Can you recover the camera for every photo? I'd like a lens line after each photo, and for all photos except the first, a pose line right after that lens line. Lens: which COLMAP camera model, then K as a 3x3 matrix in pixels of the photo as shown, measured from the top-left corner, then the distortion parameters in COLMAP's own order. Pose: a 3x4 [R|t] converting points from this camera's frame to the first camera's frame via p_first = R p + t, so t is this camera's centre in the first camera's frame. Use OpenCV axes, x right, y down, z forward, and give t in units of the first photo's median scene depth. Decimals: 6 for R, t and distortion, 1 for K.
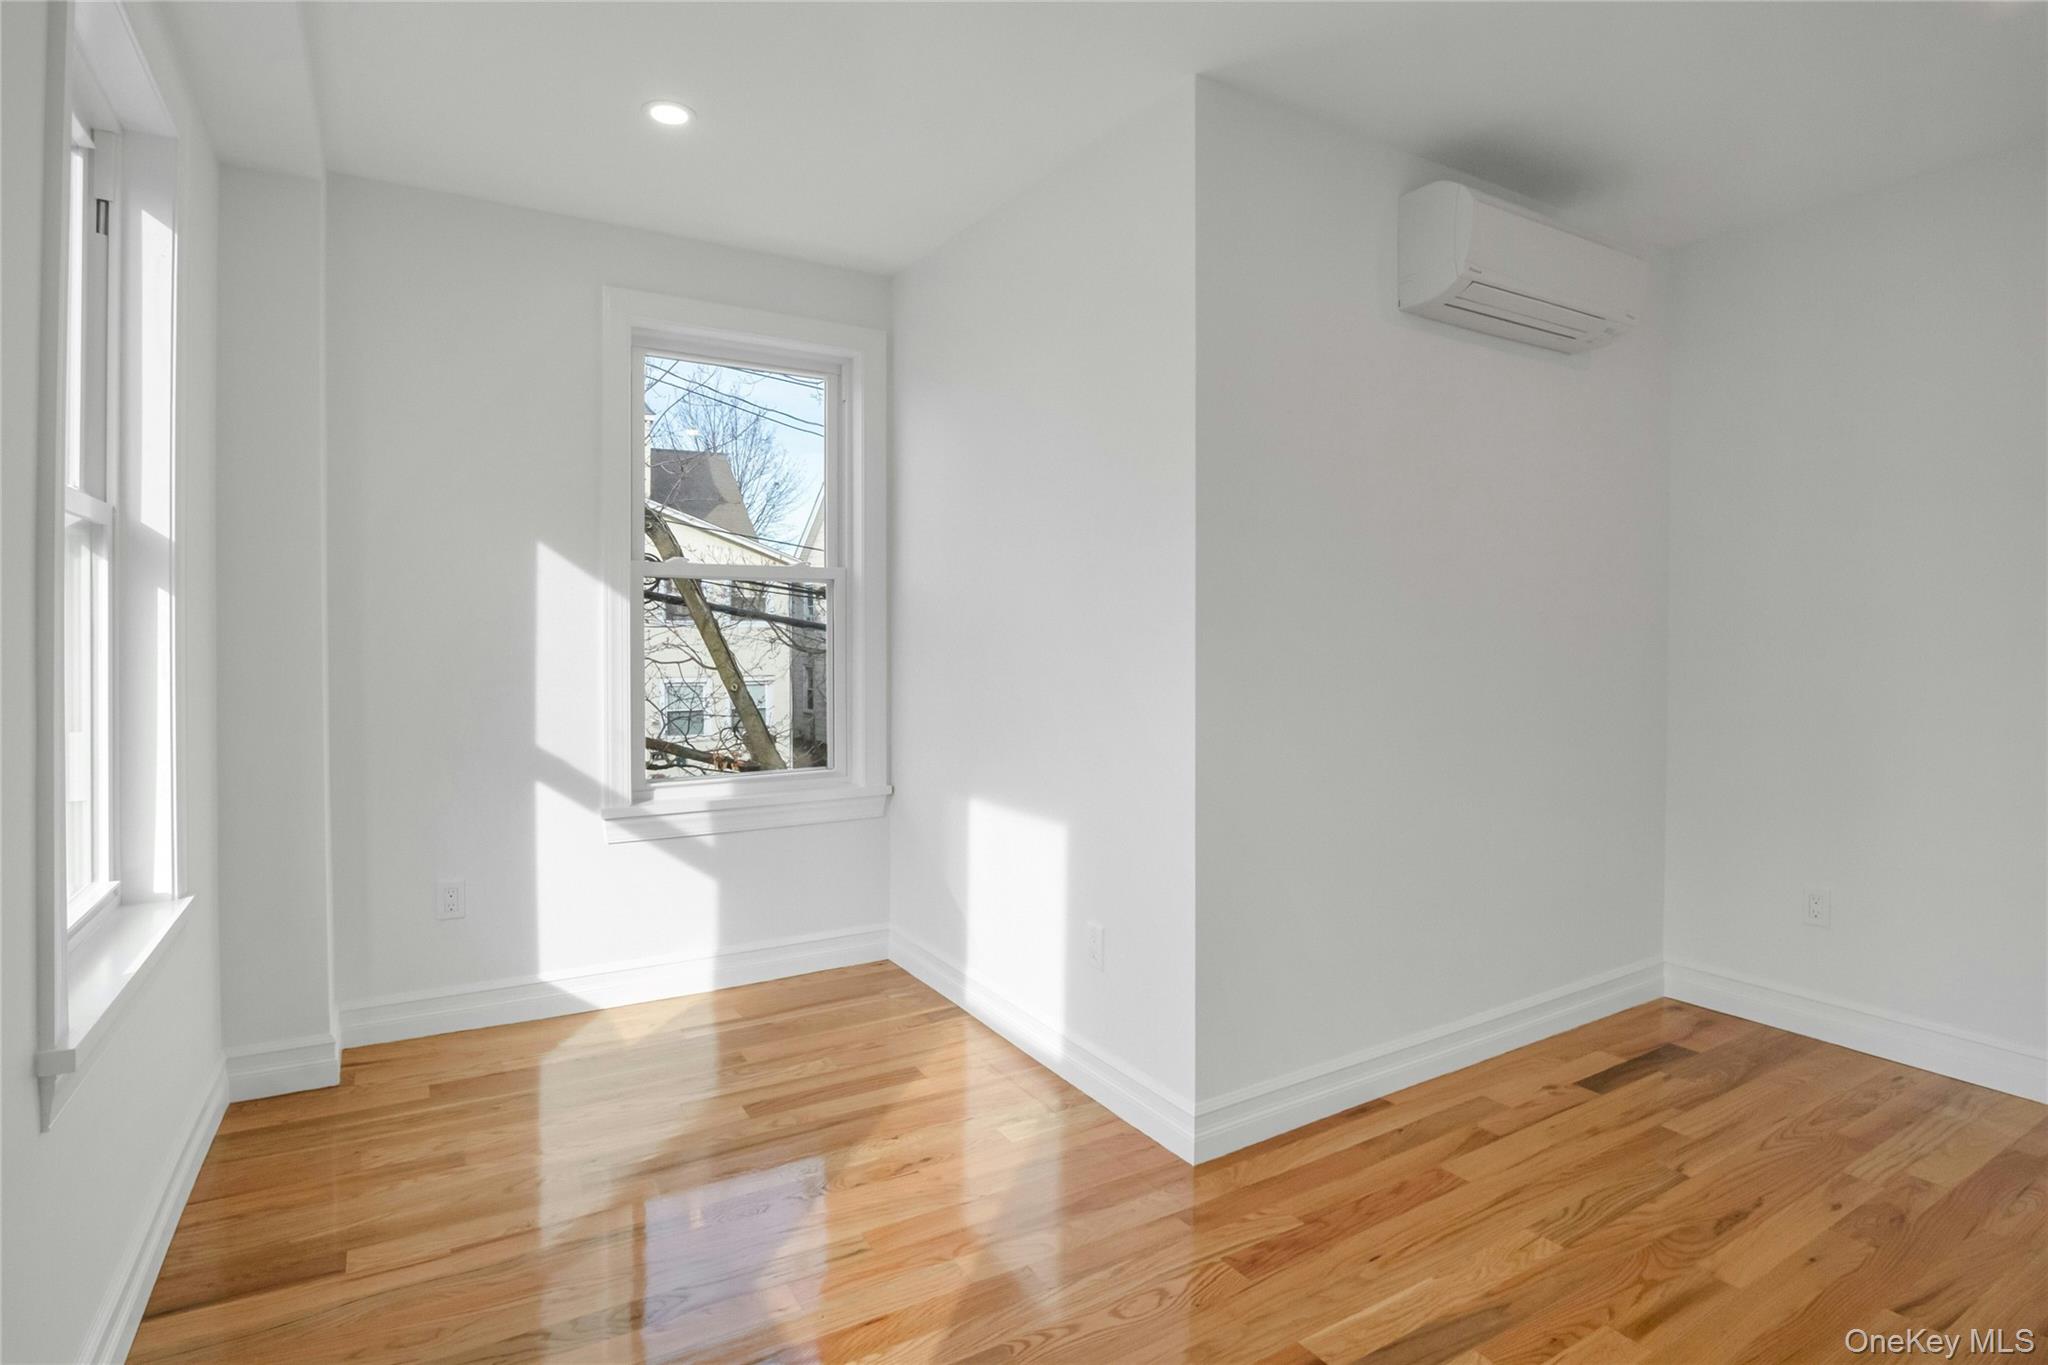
lens RADIAL K [[1040.2, 0, 1025.3], [0, 1040.2, 652.9], [0, 0, 1]] dist [-0.011694, -0.001100]
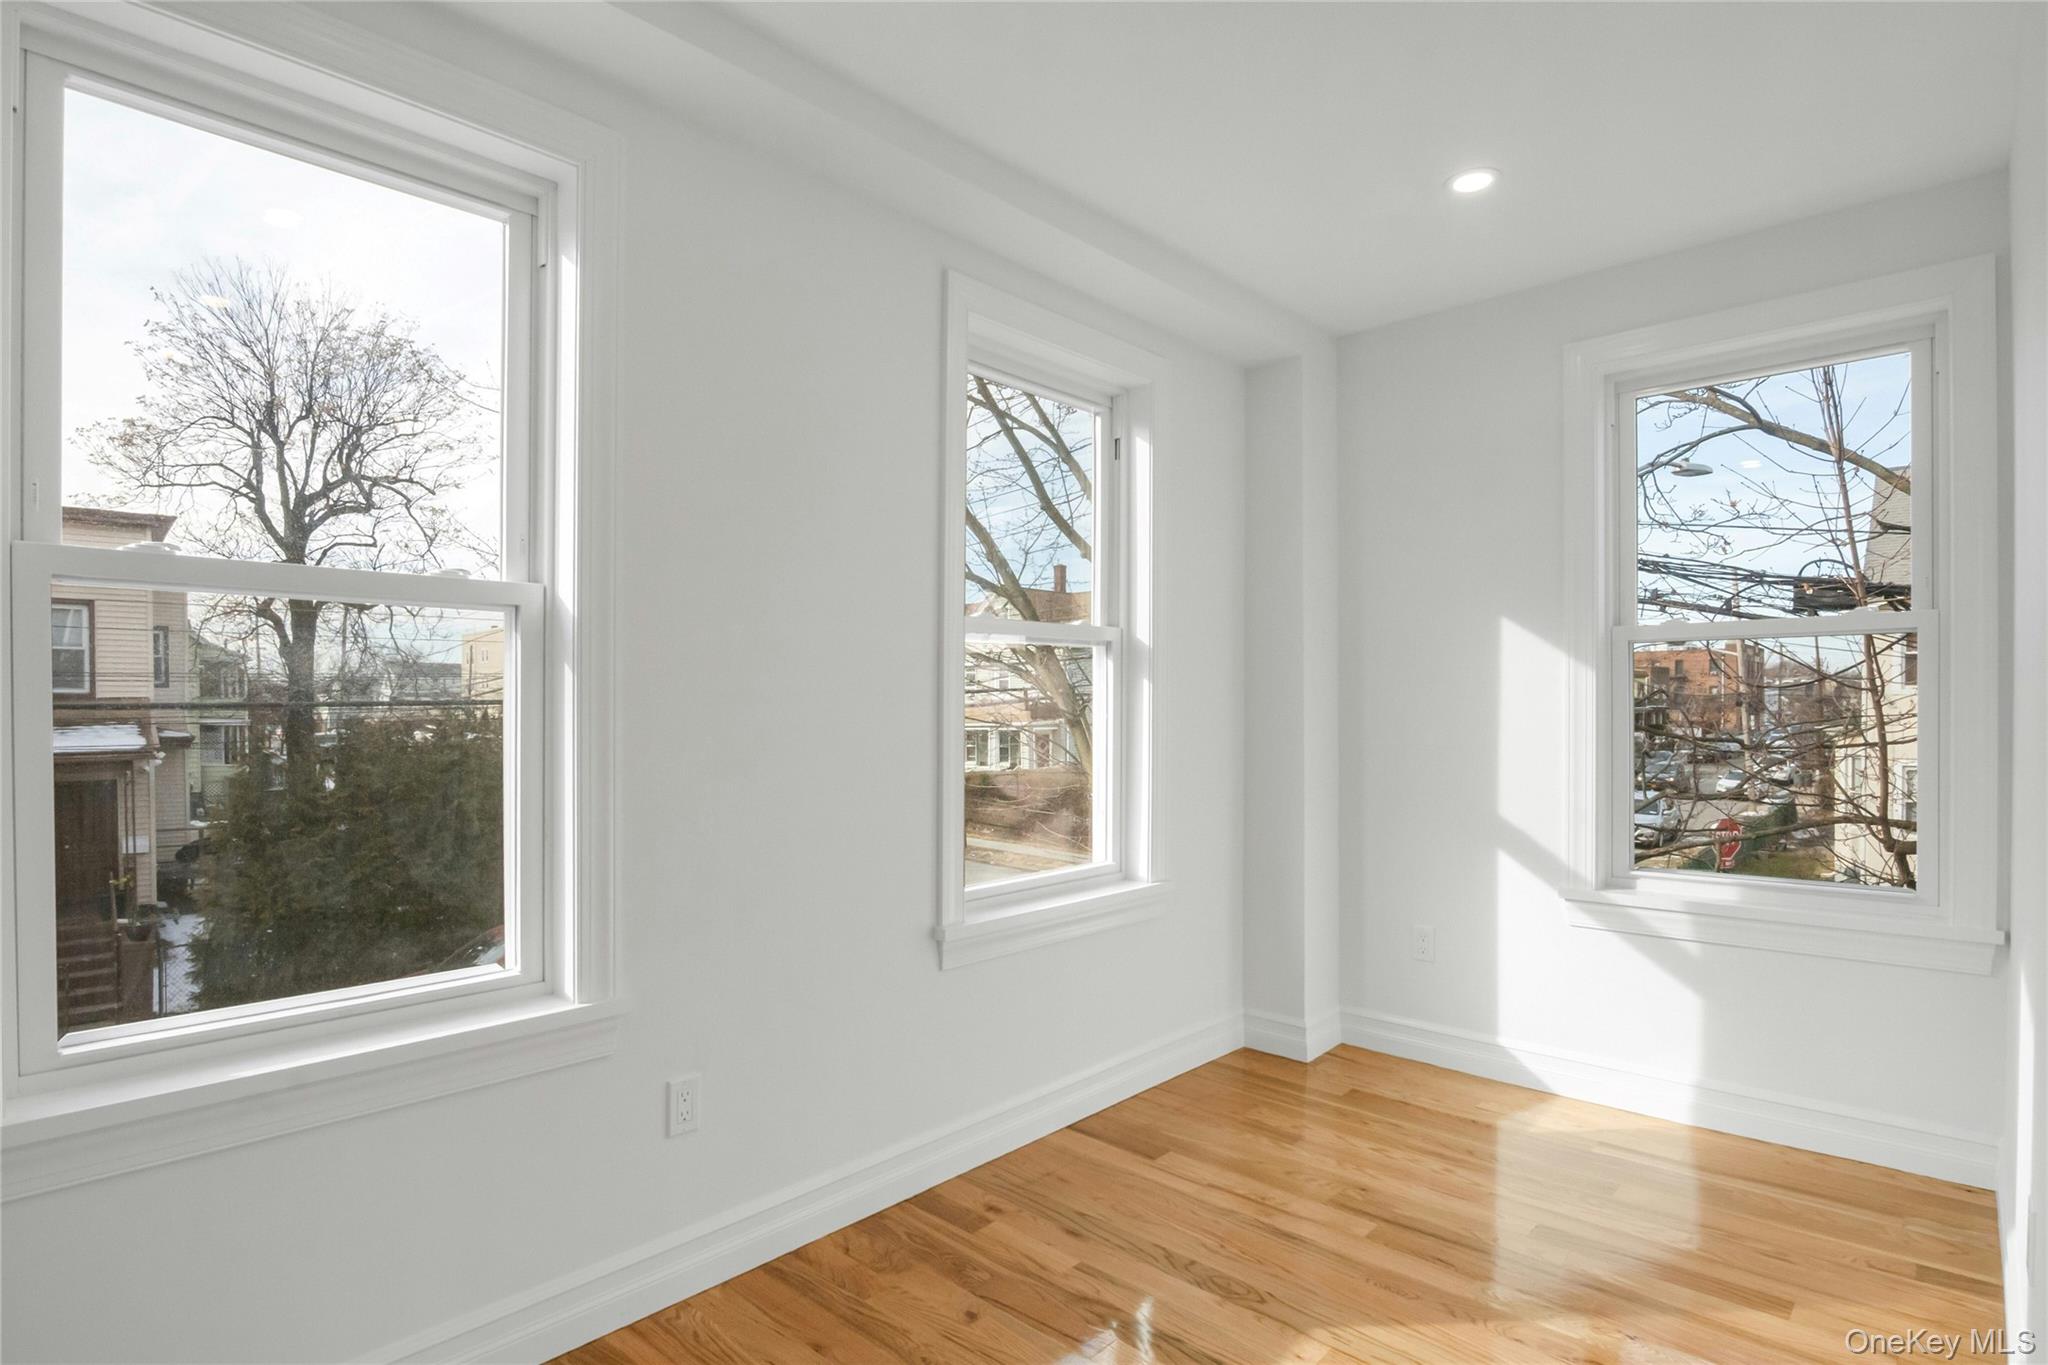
lens RADIAL K [[1052.0, 0, 1017.6], [0, 1052.0, 715.6], [0, 0, 1]] dist [-0.016584, -0.000528]
pose [[0.275857, 0.002574, -0.961195, 0.397601], [-0.015406, 0.999880, -0.001744, 0.000216], [0.961075, 0.015289, 0.275863, 0.250864]]
